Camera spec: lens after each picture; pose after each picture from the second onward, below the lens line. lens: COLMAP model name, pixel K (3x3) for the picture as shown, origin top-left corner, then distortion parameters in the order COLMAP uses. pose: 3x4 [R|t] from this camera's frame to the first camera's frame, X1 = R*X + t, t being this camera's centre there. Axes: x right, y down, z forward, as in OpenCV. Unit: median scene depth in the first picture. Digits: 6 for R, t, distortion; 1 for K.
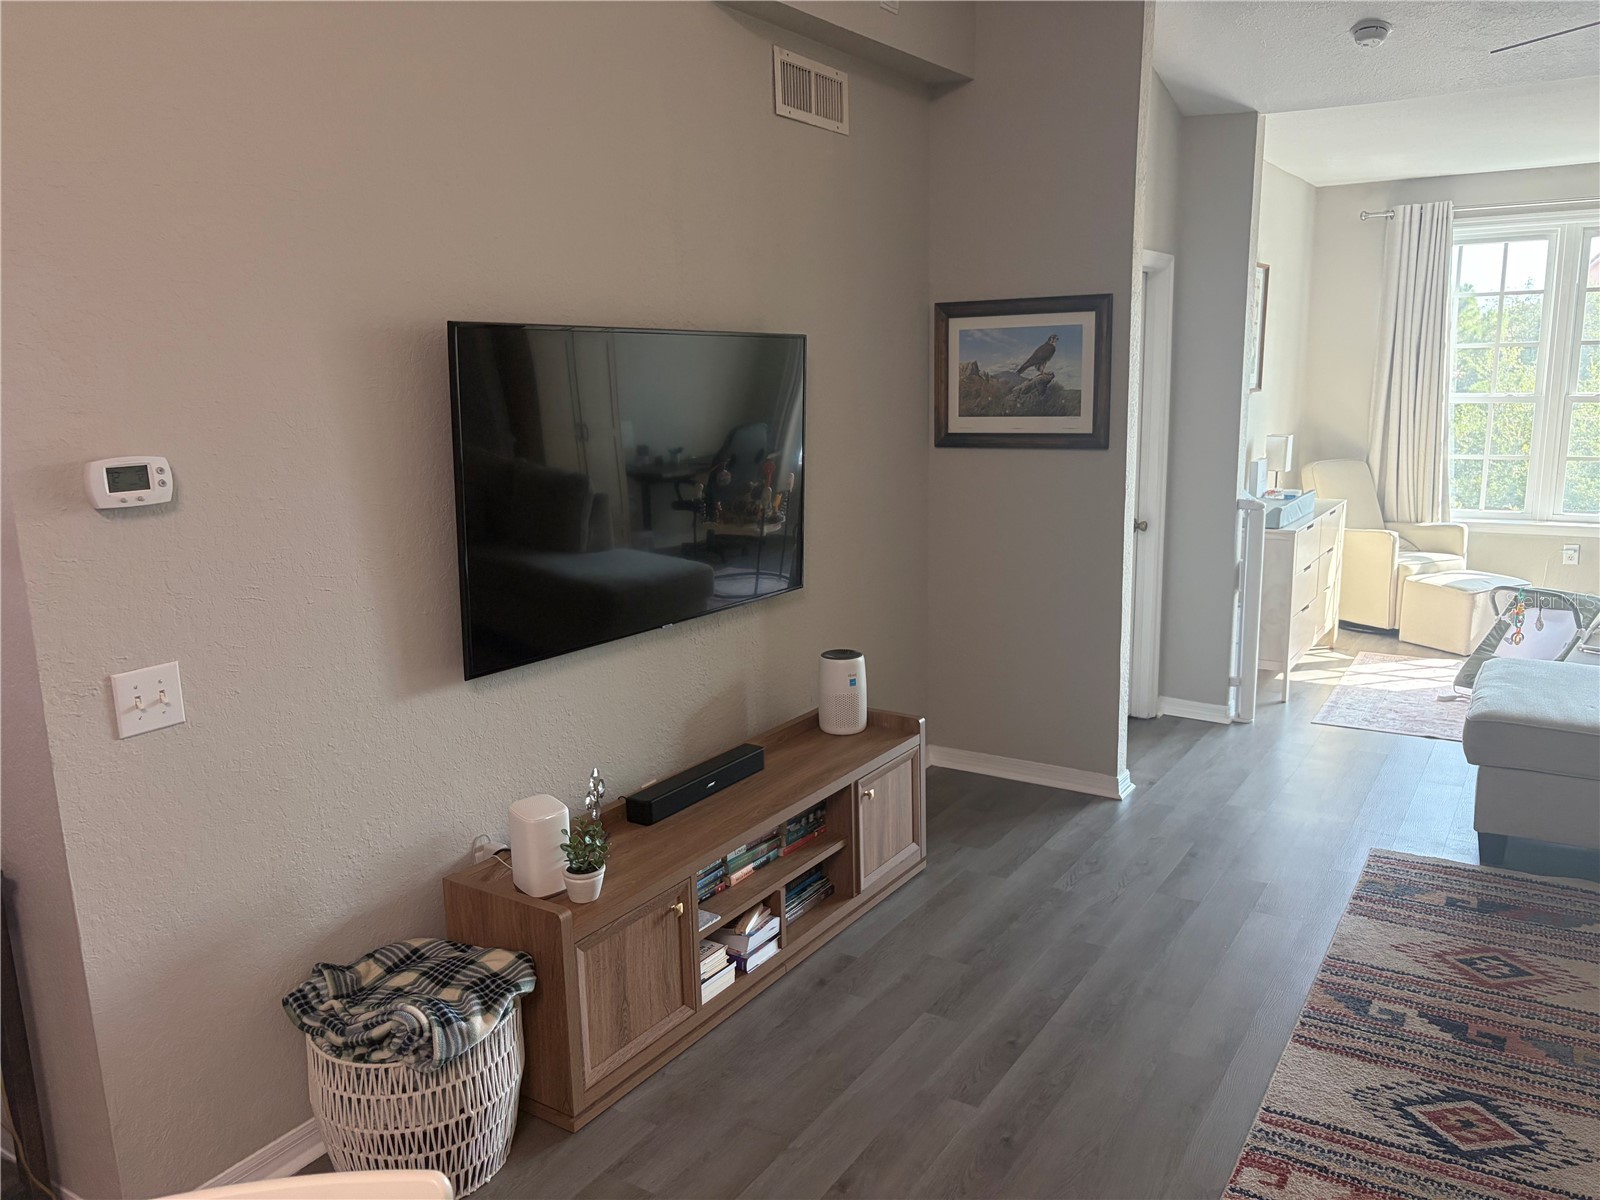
lens RADIAL K [[1228.5, 0, 803.0], [0, 1228.5, 619.6], [0, 0, 1]] dist [0.024919, -0.037405]
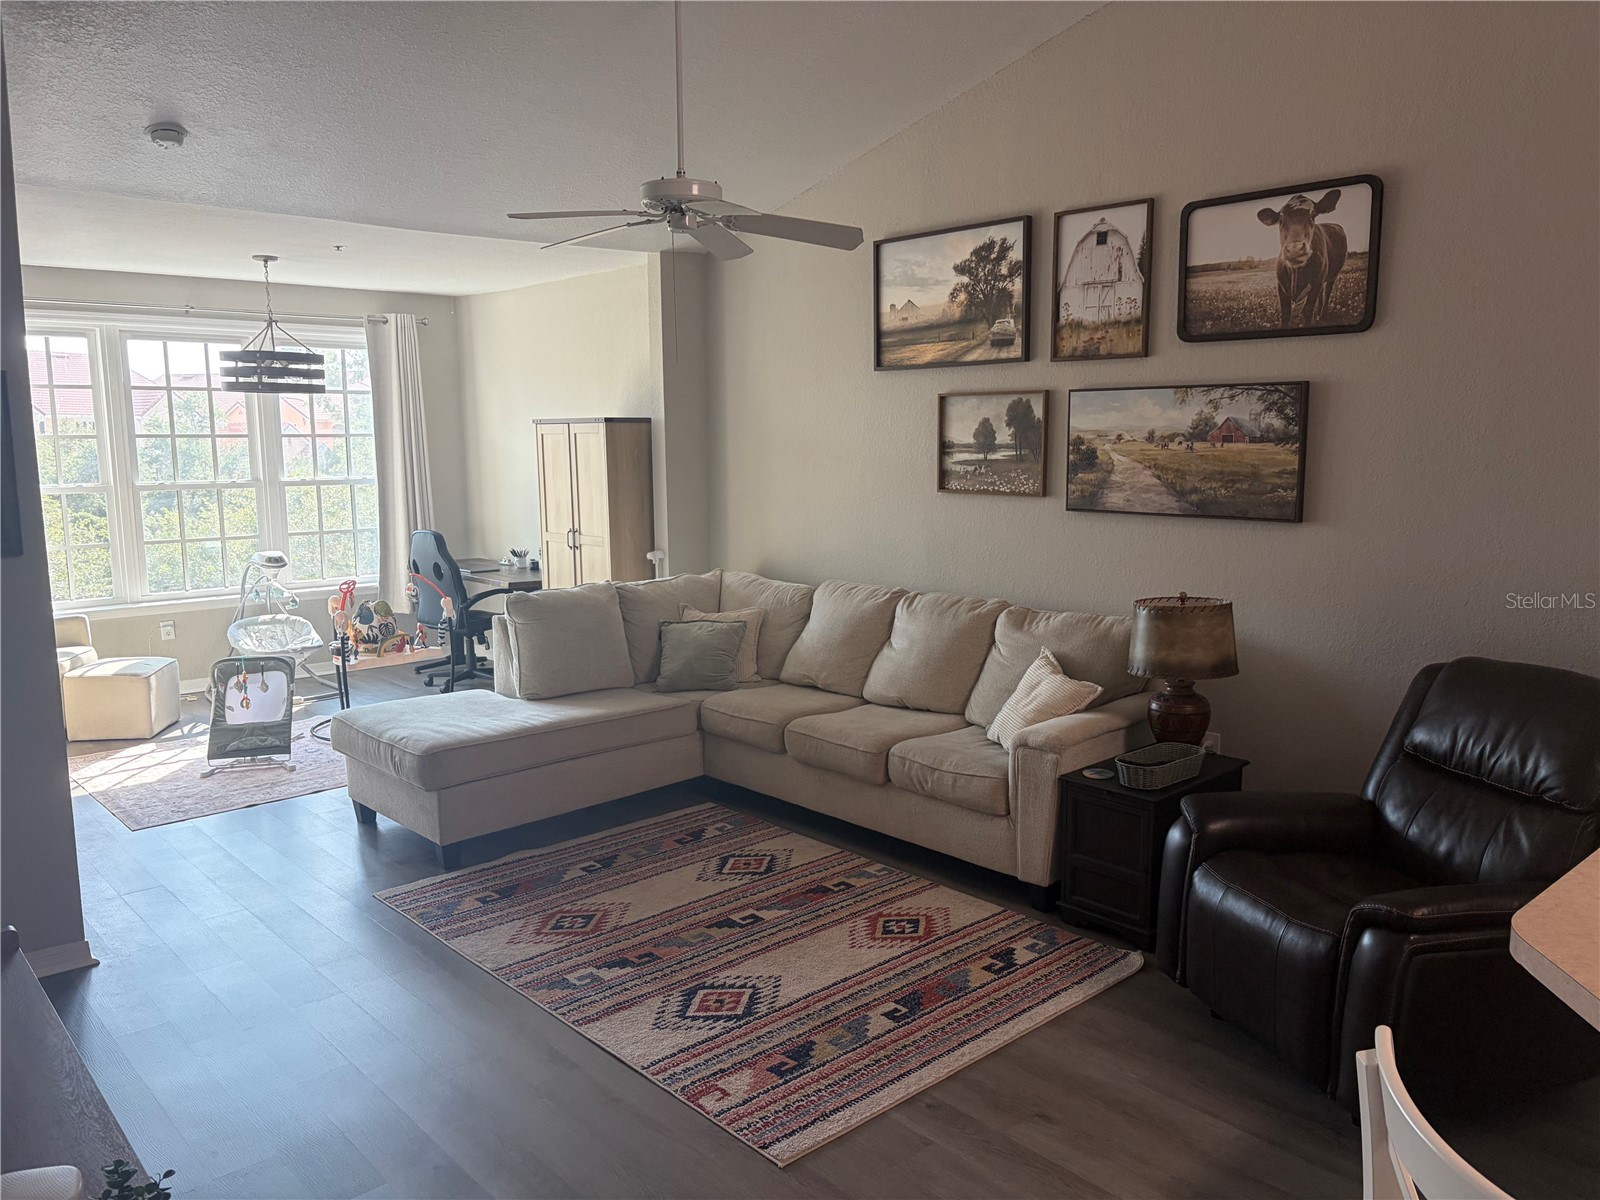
lens RADIAL K [[1228.5, 0, 803.0], [0, 1228.5, 619.6], [0, 0, 1]] dist [0.024919, -0.037405]
pose [[0.246212, -0.127208, 0.960832, -0.505893], [0.196078, 0.977388, 0.079156, -0.070309], [-0.949175, 0.168909, 0.265587, 0.340655]]
